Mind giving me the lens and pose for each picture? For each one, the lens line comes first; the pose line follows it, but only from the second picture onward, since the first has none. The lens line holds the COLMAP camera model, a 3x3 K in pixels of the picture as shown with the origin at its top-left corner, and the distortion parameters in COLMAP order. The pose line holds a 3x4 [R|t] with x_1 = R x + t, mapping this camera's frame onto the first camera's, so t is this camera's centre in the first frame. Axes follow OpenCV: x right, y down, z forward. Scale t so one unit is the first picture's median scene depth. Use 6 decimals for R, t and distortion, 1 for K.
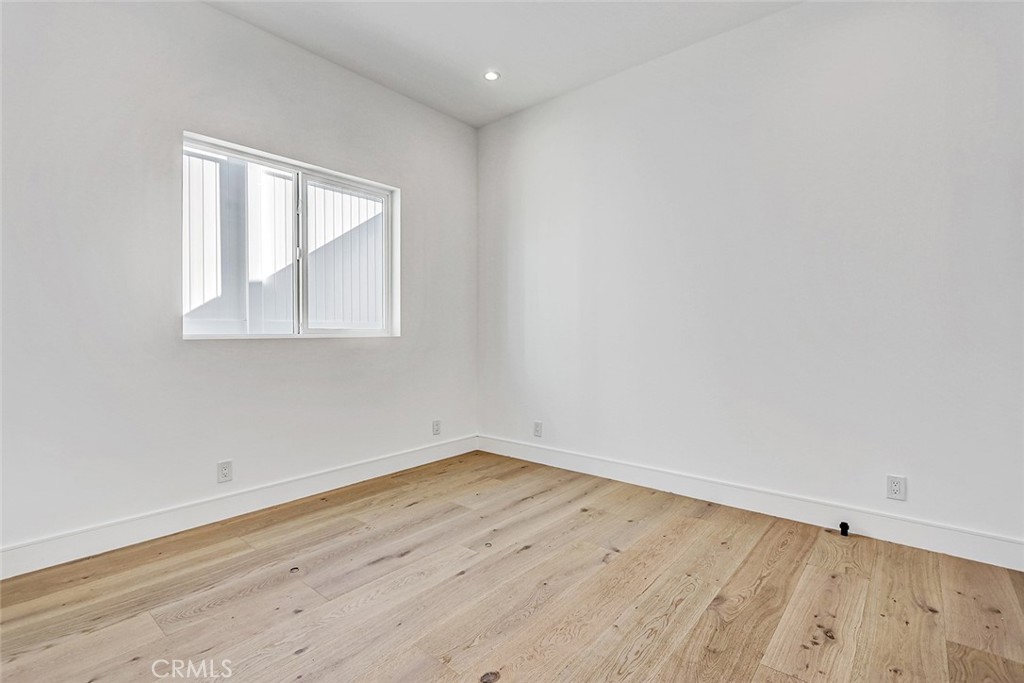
lens RADIAL K [[470.4, 0, 510.3], [0, 470.4, 339.4], [0, 0, 1]] dist [0.002225, -0.002863]
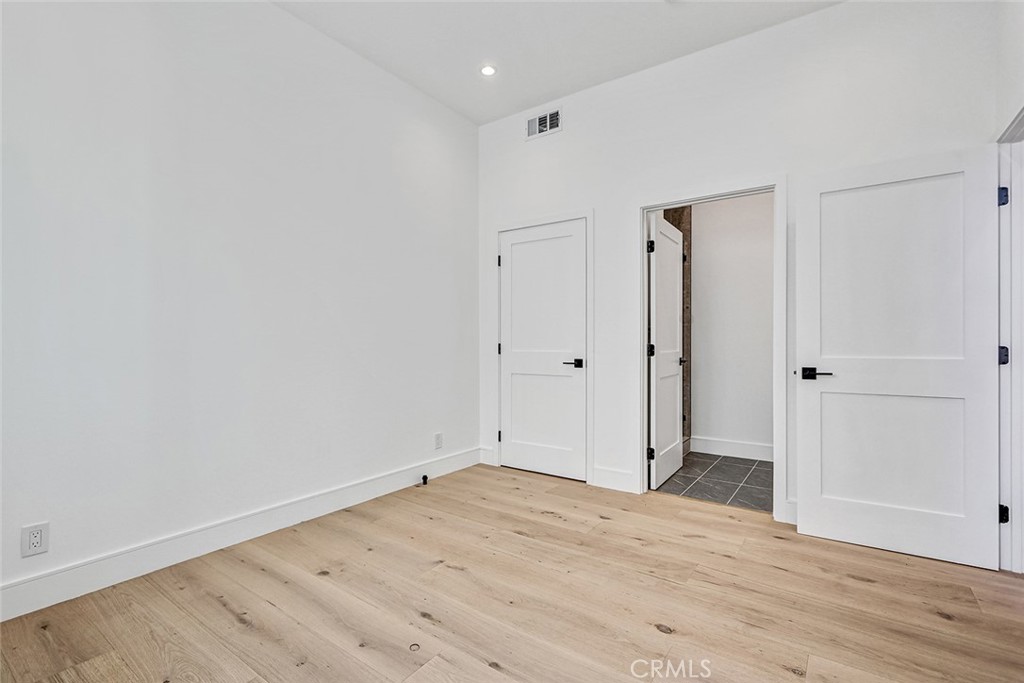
lens RADIAL K [[470.4, 0, 506.8], [0, 470.4, 340.5], [0, 0, 1]] dist [0.002225, -0.002863]
pose [[-0.074906, 0.000934, 0.997190, -0.694230], [0.013956, 0.999903, 0.000112, -0.005123], [-0.997093, 0.013925, -0.074911, 0.858782]]
